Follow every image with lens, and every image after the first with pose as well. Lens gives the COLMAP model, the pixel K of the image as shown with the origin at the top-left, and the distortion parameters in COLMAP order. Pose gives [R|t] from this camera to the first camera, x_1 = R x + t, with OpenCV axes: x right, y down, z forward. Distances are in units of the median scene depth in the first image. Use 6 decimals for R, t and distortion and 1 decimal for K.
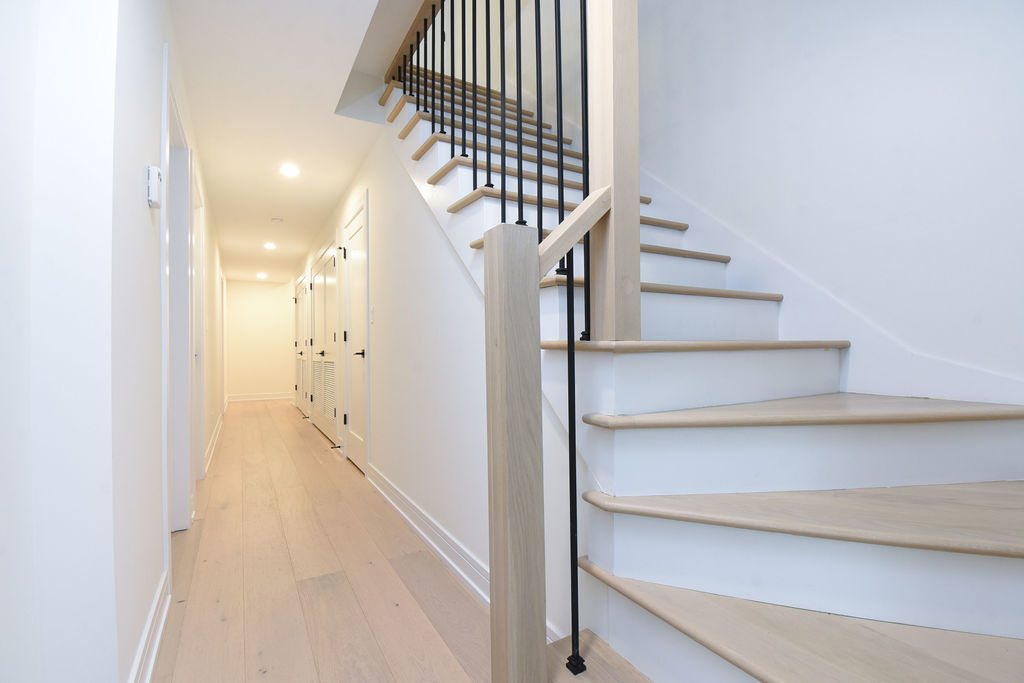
lens RADIAL K [[446.2, 0, 509.6], [0, 446.2, 340.6], [0, 0, 1]] dist [0.002851, -0.013483]
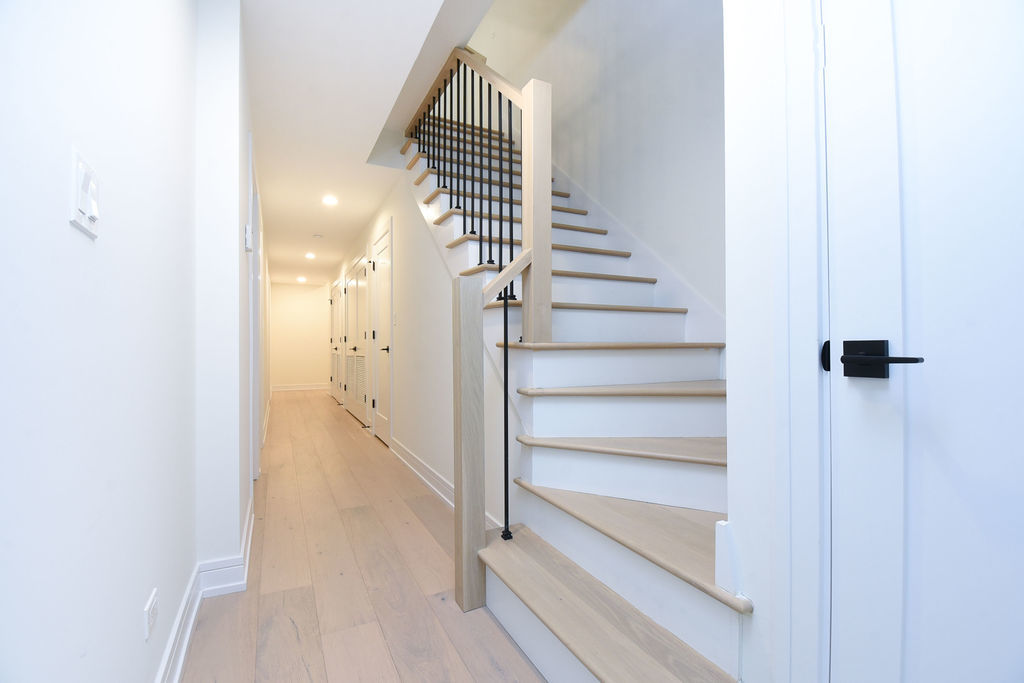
lens RADIAL K [[446.2, 0, 513.9], [0, 446.2, 340.6], [0, 0, 1]] dist [0.002851, -0.013483]
pose [[0.998695, 0.006748, -0.050621, 0.161264], [-0.006372, 0.999951, 0.007591, -0.012737], [0.050670, -0.007258, 0.998689, -0.424526]]
